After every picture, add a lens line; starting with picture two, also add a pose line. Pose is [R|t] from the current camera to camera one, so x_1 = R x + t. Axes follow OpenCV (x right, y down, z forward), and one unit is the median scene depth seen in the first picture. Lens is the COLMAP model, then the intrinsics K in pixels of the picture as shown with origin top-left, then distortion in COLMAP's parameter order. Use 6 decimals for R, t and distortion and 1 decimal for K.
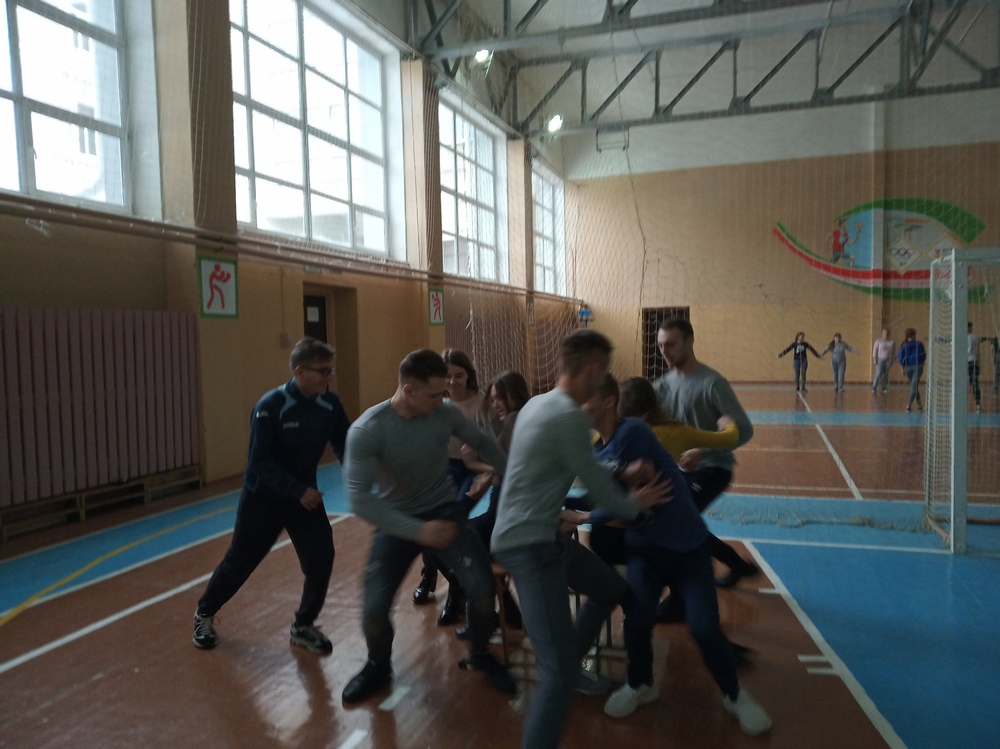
lens RADIAL K [[758.1, 0, 533.5], [0, 758.1, 383.0], [0, 0, 1]] dist [0.001152, -0.000708]
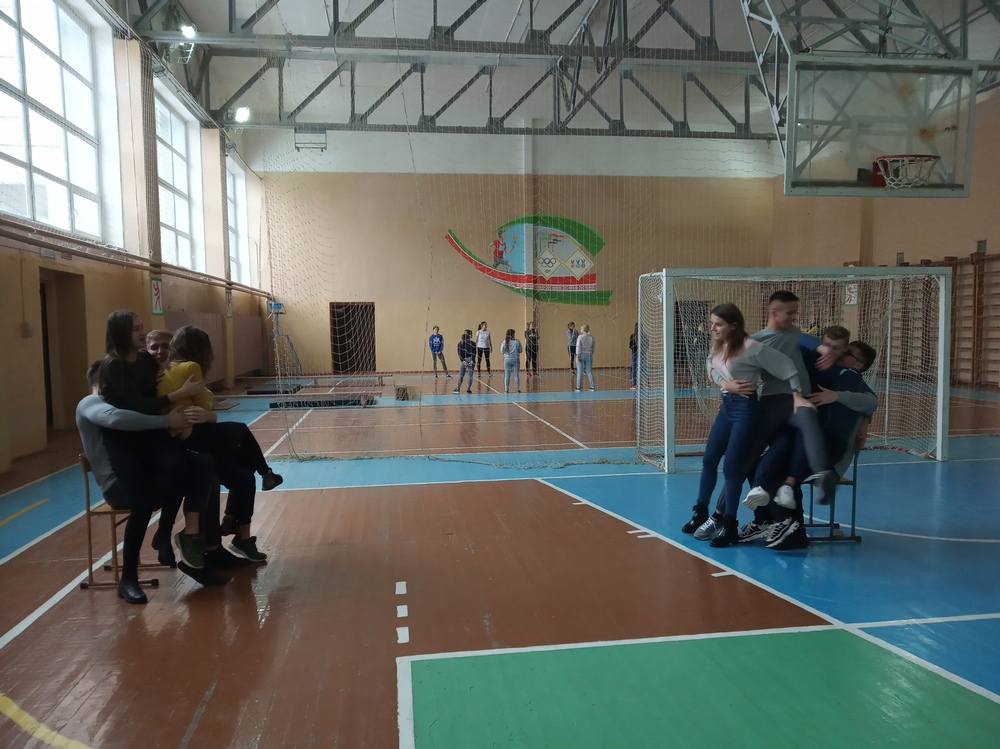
lens RADIAL K [[763.6, 0, 501.0], [0, 763.6, 395.8], [0, 0, 1]] dist [0.011056, -0.014296]
pose [[0.899732, -0.027010, 0.435607, -0.130131], [0.016840, 0.999488, 0.027193, 0.007286], [-0.436119, -0.017130, 0.899726, -0.070044]]
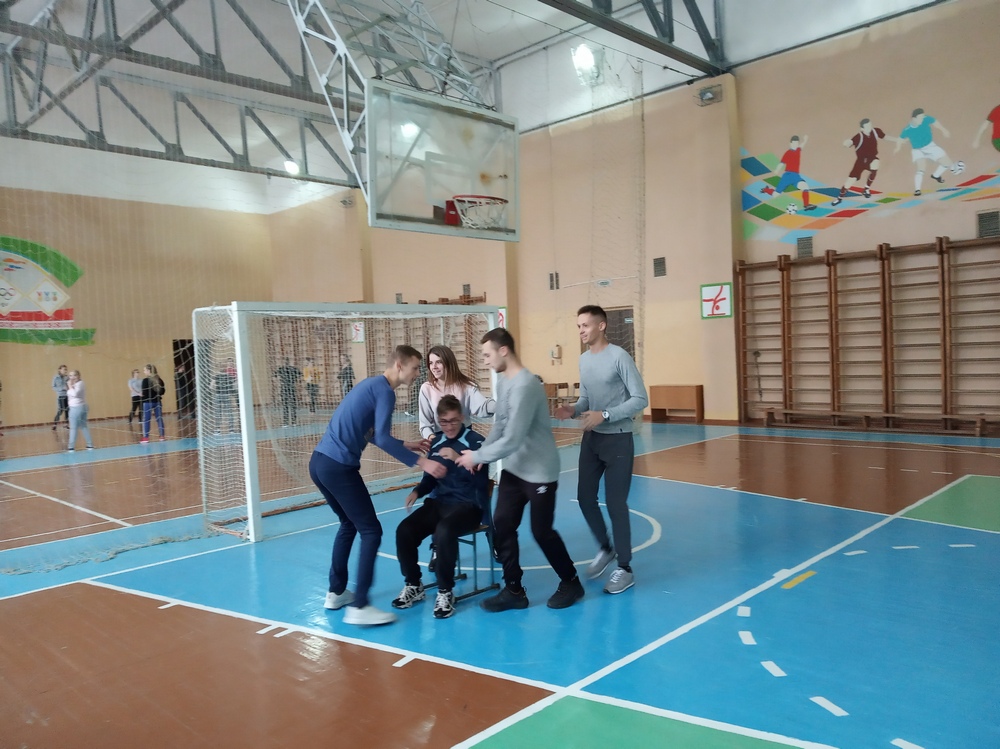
lens RADIAL K [[763.6, 0, 501.0], [0, 763.6, 395.8], [0, 0, 1]] dist [0.011056, -0.014296]
pose [[0.442886, -0.048596, 0.895260, -0.131036], [0.083739, 0.996407, 0.012661, -0.001287], [-0.892659, 0.069360, 0.445364, 0.014758]]
